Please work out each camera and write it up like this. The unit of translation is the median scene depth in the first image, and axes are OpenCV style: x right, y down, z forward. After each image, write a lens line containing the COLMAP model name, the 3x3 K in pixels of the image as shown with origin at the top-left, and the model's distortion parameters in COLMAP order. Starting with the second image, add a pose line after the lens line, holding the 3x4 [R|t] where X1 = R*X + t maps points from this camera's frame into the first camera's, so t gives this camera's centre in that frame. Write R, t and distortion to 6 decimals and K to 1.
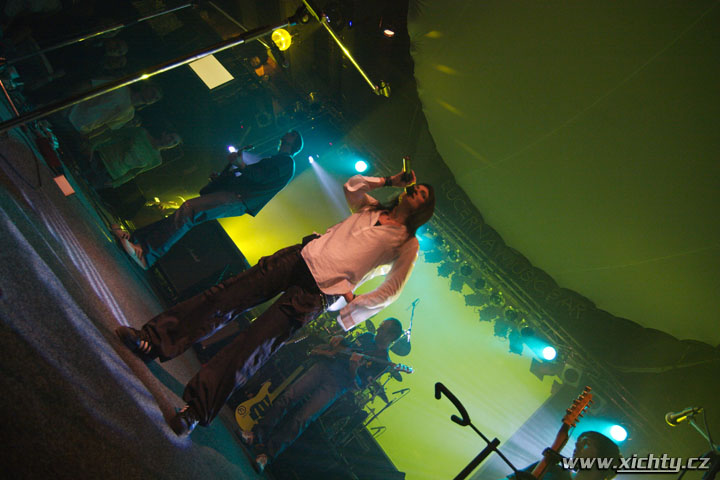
lens RADIAL K [[407.0, 0, 358.3], [0, 407.0, 241.4], [0, 0, 1]] dist [-0.013254, -0.008881]
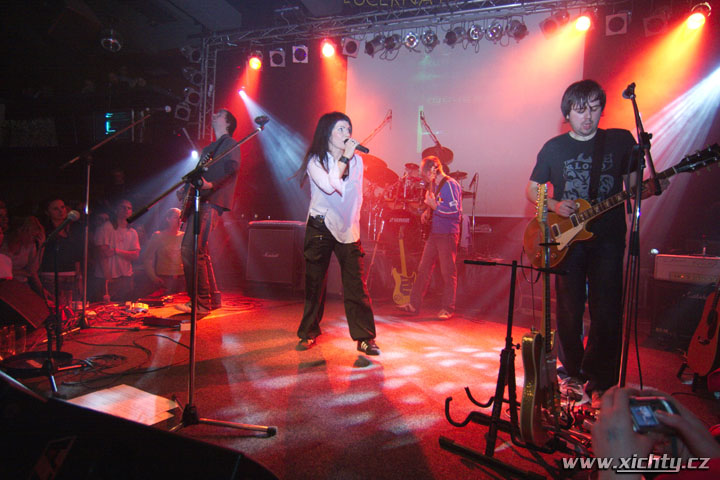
lens RADIAL K [[407.0, 0, 357.2], [0, 407.0, 242.9], [0, 0, 1]] dist [-0.013254, -0.008881]
pose [[0.600779, -0.751364, -0.272979, 0.063148], [0.797772, 0.541626, 0.264954, -0.062955], [-0.051225, -0.376954, 0.924815, -0.056368]]
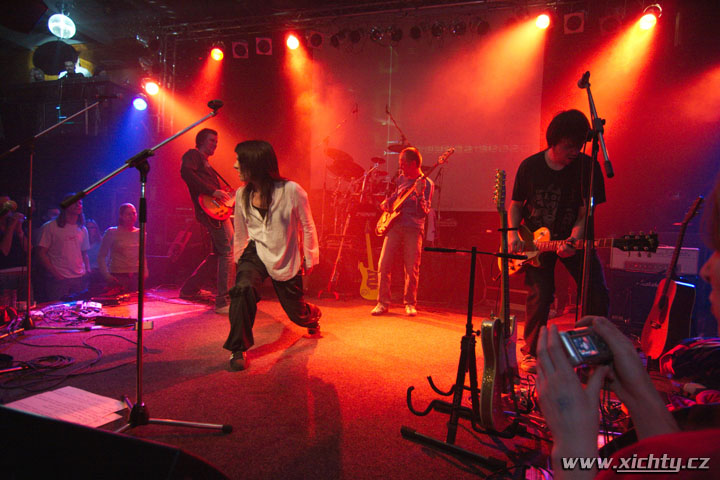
lens RADIAL K [[407.0, 0, 358.6], [0, 407.0, 243.0], [0, 0, 1]] dist [-0.013254, -0.008881]
pose [[0.612566, -0.755980, -0.230773, 0.060810], [0.780299, 0.531805, 0.329114, -0.052286], [-0.126077, -0.381677, 0.915657, -0.052632]]
